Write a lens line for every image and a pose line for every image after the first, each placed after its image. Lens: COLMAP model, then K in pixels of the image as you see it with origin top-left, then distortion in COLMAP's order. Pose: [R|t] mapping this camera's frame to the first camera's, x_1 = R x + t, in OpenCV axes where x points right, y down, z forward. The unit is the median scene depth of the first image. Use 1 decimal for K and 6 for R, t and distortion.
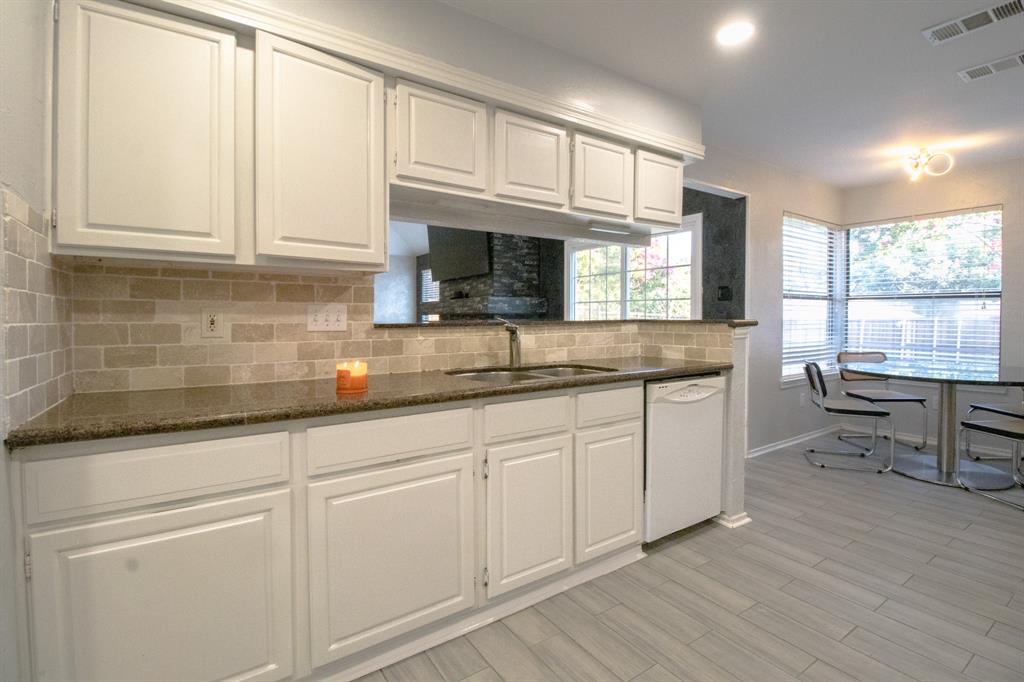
lens RADIAL K [[473.5, 0, 514.8], [0, 473.5, 329.9], [0, 0, 1]] dist [-0.008473, -0.005742]
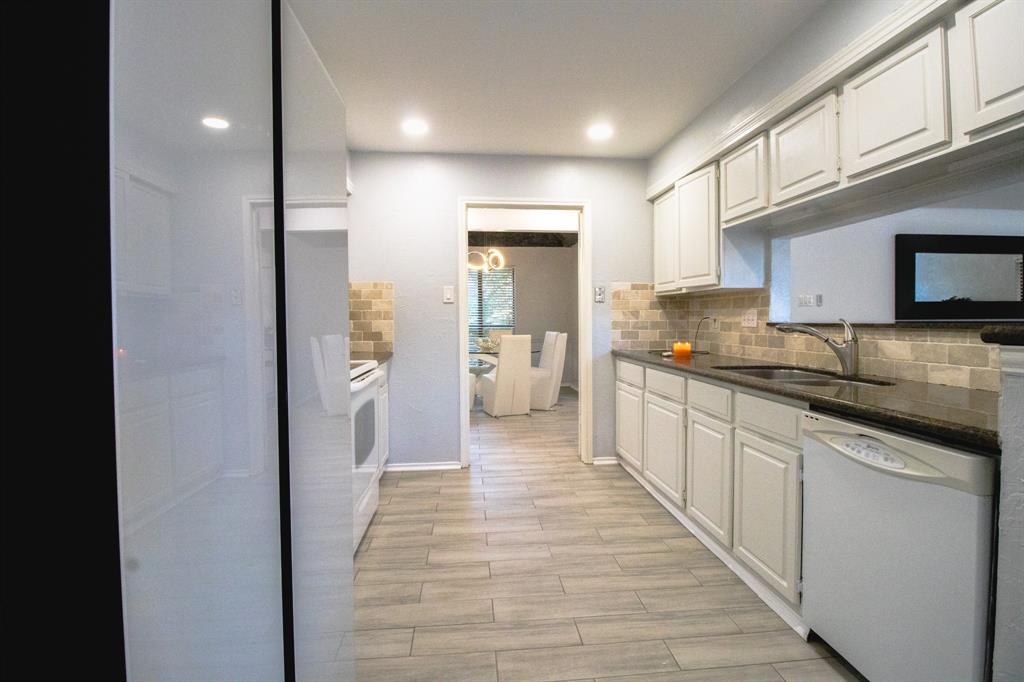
lens RADIAL K [[473.5, 0, 507.4], [0, 473.5, 328.0], [0, 0, 1]] dist [-0.008473, -0.005742]
pose [[-0.479568, 0.025322, -0.877139, 1.182976], [-0.015742, 0.999174, 0.037452, -0.035067], [0.877364, 0.031769, -0.478773, 0.956423]]
